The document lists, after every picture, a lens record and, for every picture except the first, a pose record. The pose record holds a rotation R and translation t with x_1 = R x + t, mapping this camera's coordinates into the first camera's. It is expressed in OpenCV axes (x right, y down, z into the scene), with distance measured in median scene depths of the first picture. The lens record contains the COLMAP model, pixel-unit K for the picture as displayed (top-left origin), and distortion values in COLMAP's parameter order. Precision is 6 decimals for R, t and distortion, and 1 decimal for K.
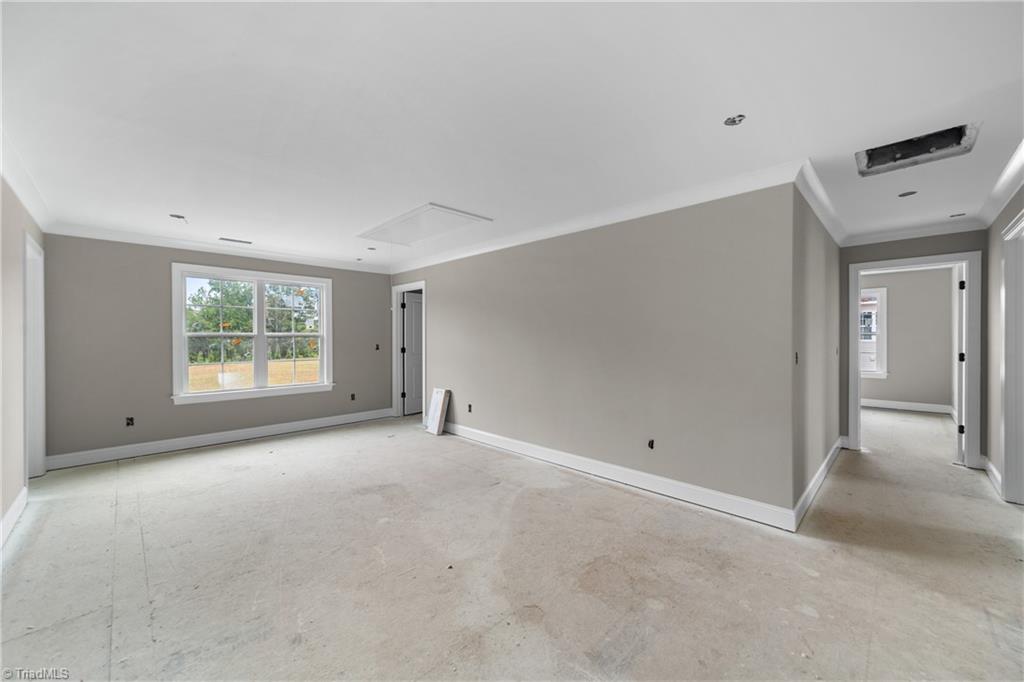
lens RADIAL K [[388.9, 0, 521.1], [0, 388.9, 341.1], [0, 0, 1]] dist [0.001656, 0.000016]
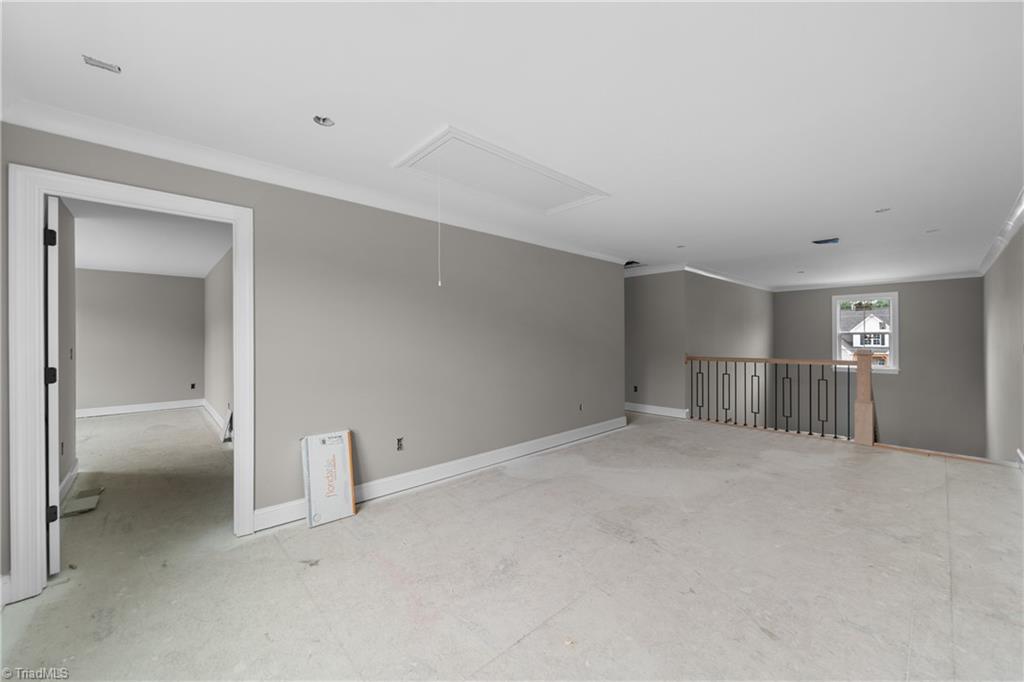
lens RADIAL K [[388.9, 0, 521.1], [0, 388.9, 341.1], [0, 0, 1]] dist [0.001656, 0.000016]
pose [[0.038875, -0.007332, 0.999217, -0.777374], [0.011596, 0.999909, 0.006886, -0.004694], [-0.999177, 0.011319, 0.038957, 0.767914]]
